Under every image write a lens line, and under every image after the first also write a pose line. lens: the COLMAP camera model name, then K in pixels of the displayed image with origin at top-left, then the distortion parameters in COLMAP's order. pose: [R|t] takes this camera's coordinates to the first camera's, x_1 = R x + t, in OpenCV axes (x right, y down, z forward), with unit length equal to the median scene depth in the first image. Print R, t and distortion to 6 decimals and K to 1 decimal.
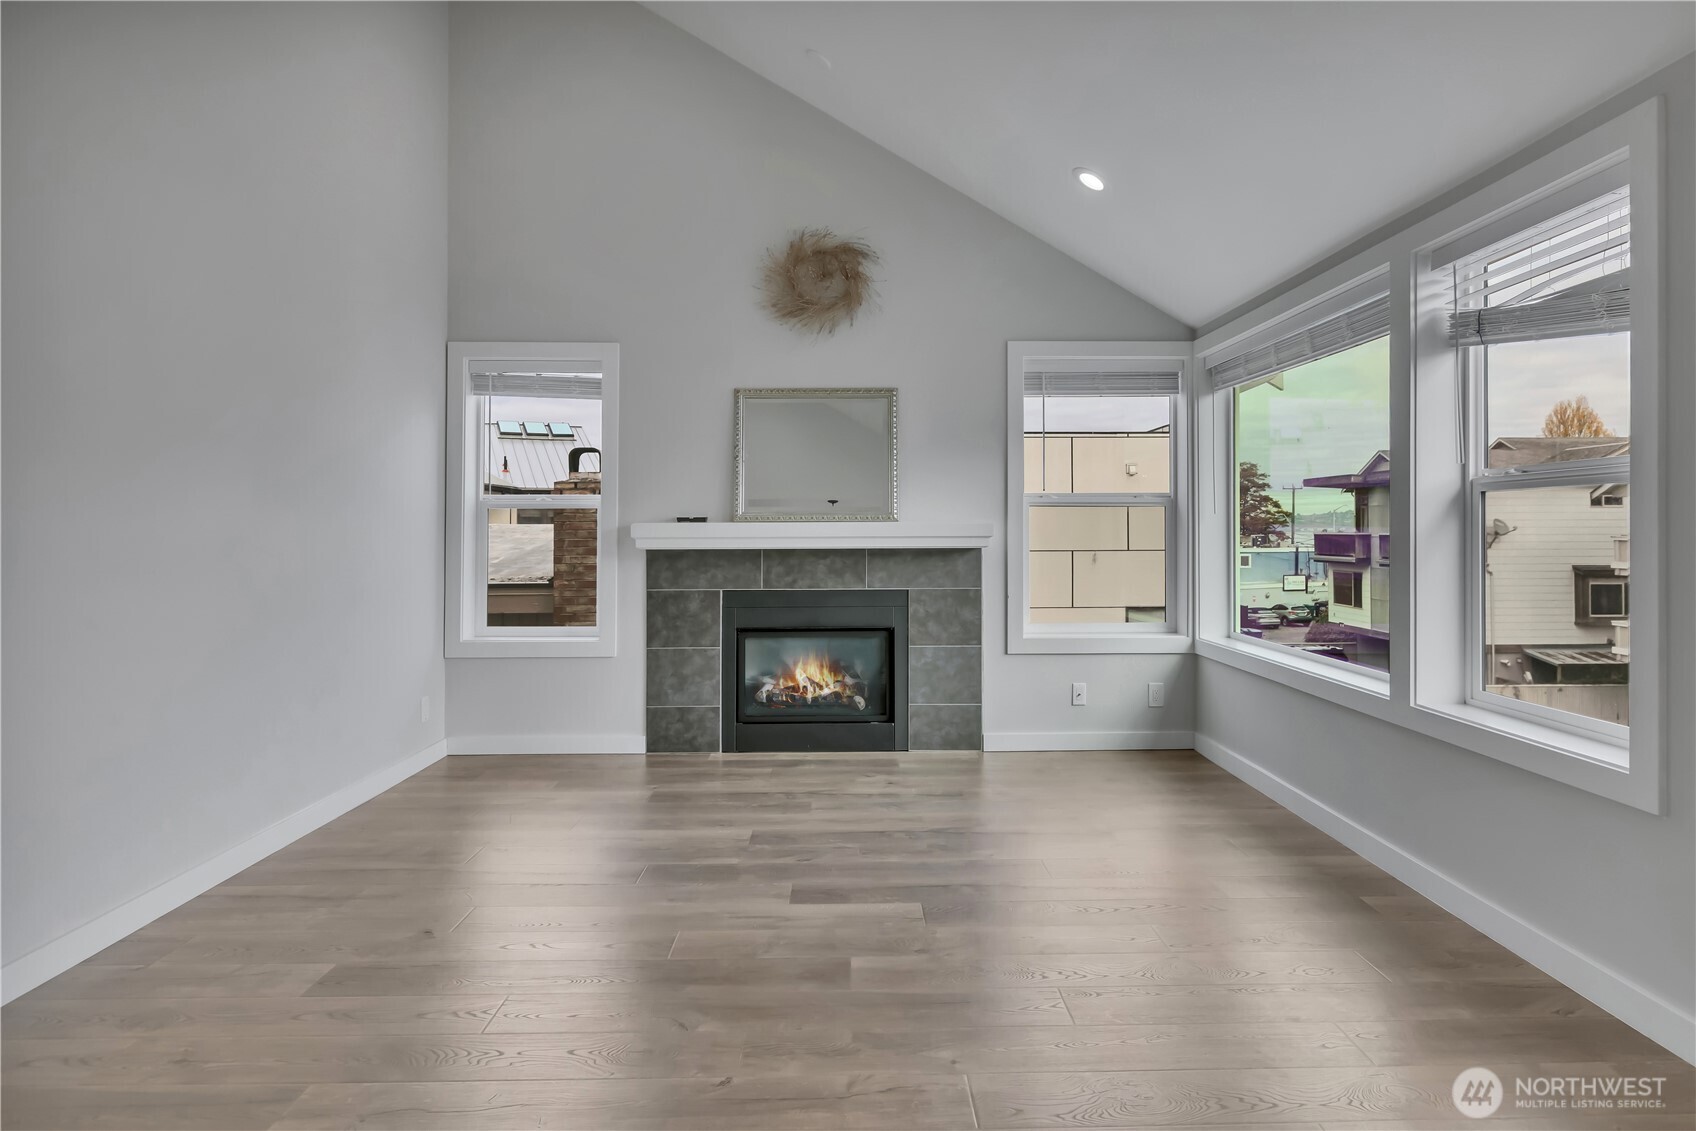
lens RADIAL K [[960.4, 0, 869.3], [0, 960.4, 518.0], [0, 0, 1]] dist [0.001436, 0.000044]
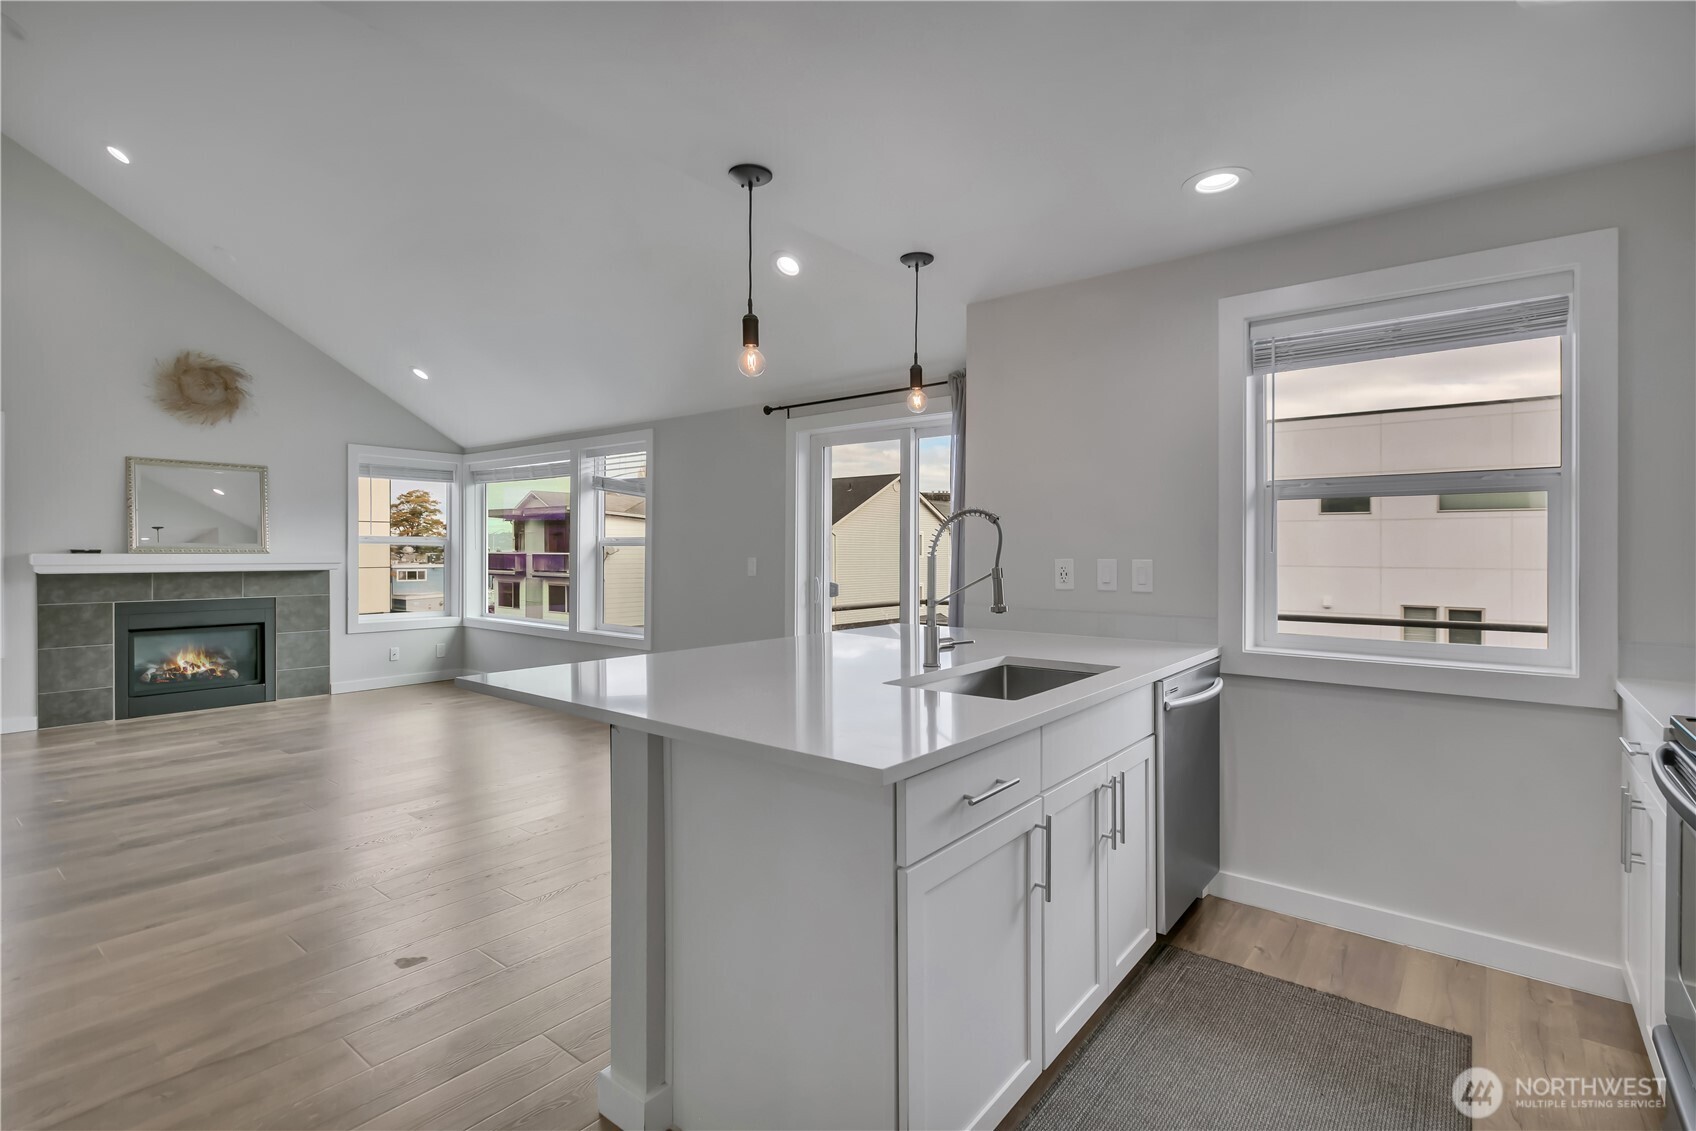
lens RADIAL K [[797.6, 0, 848.0], [0, 797.6, 565.5], [0, 0, 1]] dist [0.003785, 0.000366]
pose [[0.643795, -0.008170, 0.765154, -0.353538], [-0.017707, 0.999516, 0.025571, -0.025957], [-0.764993, -0.030011, 0.643339, -0.539647]]
